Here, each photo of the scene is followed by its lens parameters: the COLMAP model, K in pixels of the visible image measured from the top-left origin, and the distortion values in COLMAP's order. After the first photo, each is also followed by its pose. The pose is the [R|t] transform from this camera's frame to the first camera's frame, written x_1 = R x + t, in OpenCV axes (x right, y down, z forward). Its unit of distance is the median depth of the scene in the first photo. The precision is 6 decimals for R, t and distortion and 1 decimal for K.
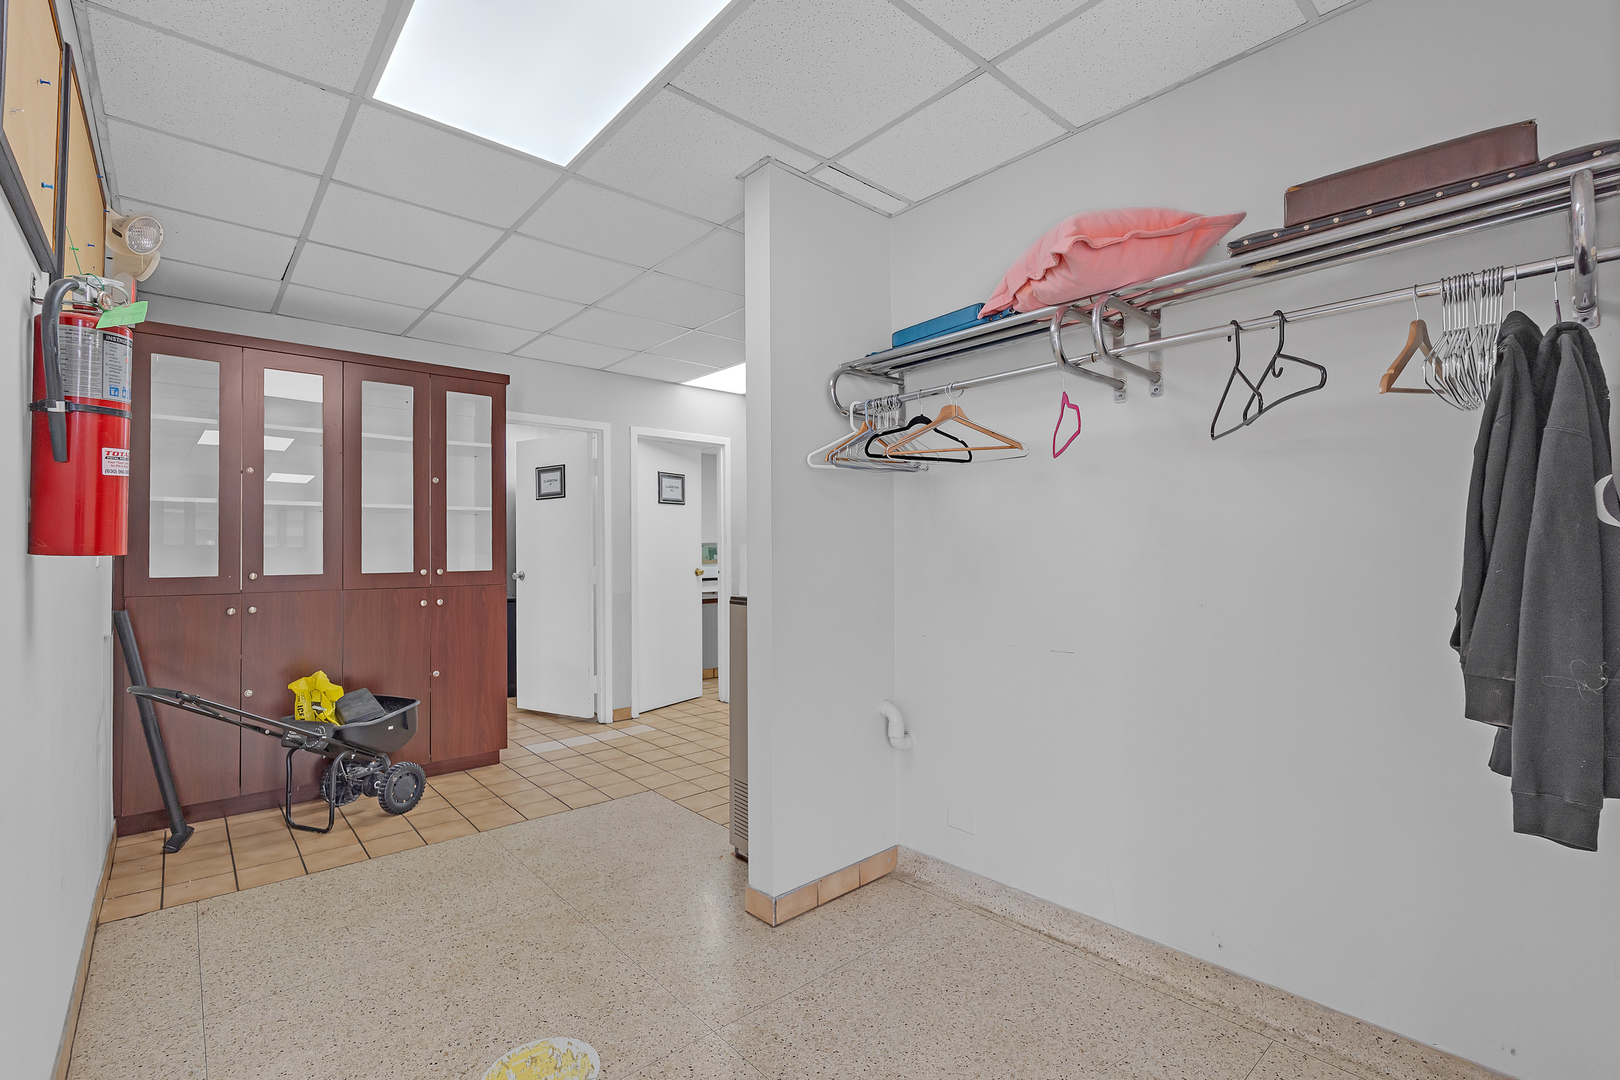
lens RADIAL K [[727.9, 0, 813.4], [0, 727.9, 541.7], [0, 0, 1]] dist [0.000777, 0.000021]
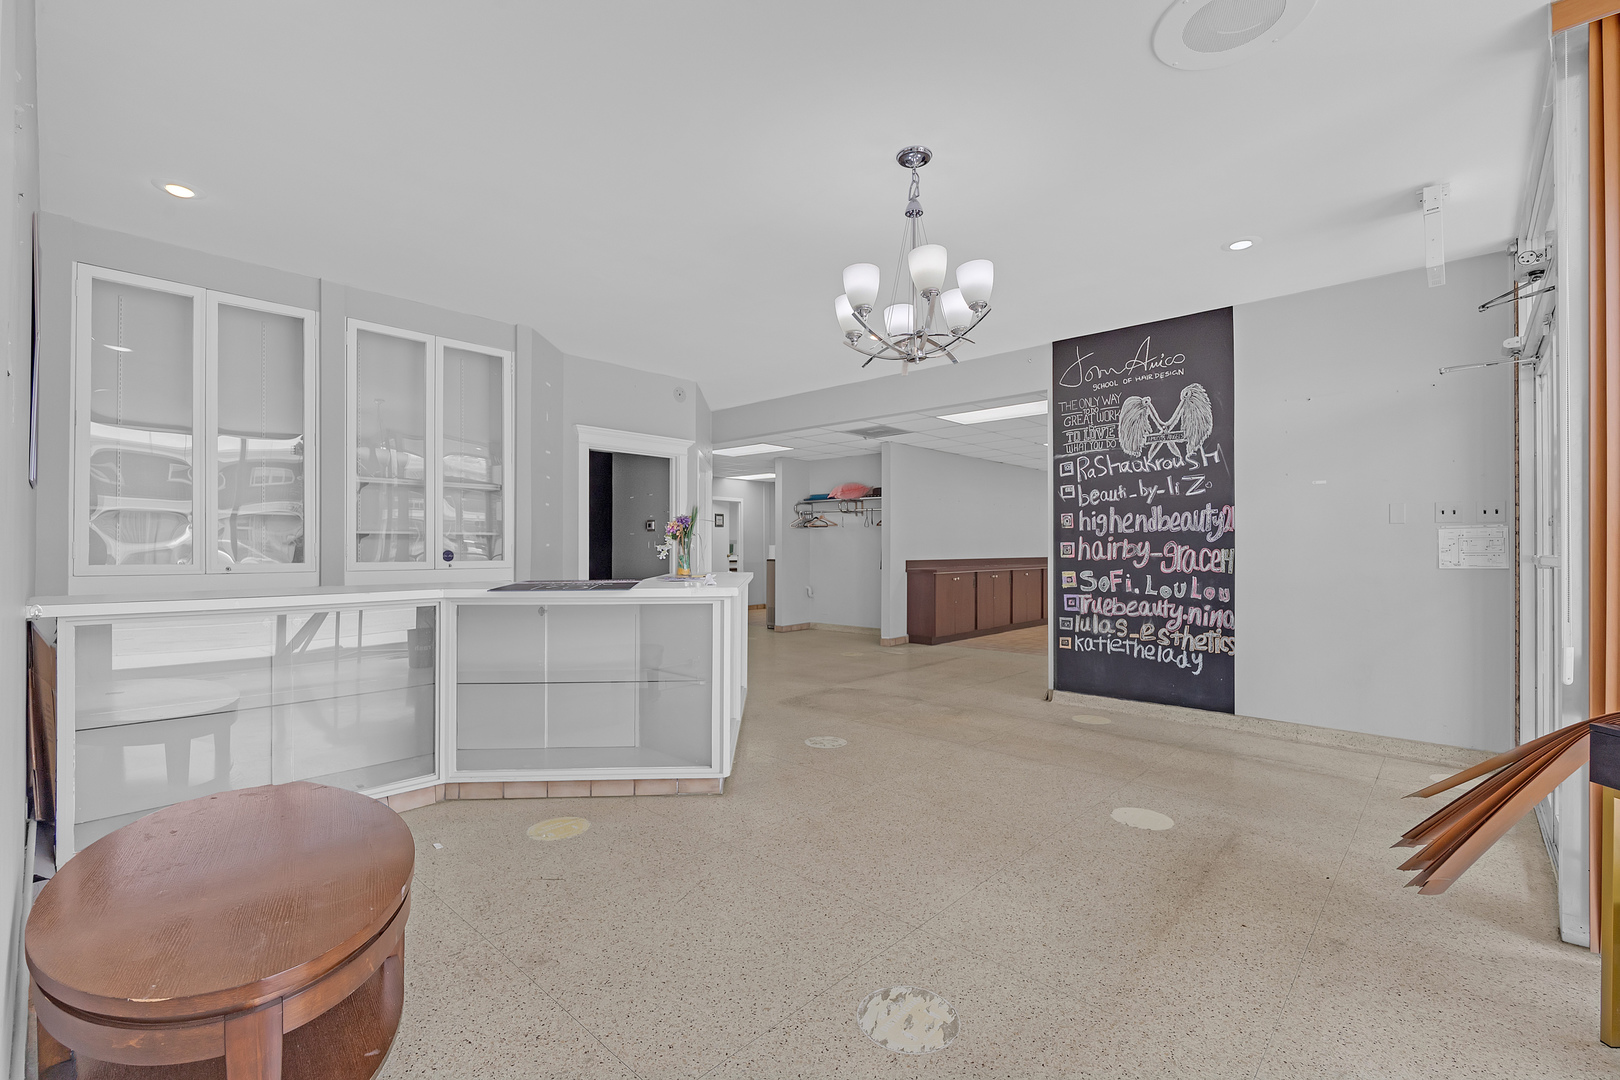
lens RADIAL K [[727.9, 0, 808.8], [0, 727.9, 541.6], [0, 0, 1]] dist [0.000777, 0.000021]
pose [[0.995834, 0.007665, 0.090866, -0.268759], [-0.008217, 0.999950, 0.005706, -0.043947], [-0.090818, -0.006429, 0.995847, -3.085394]]
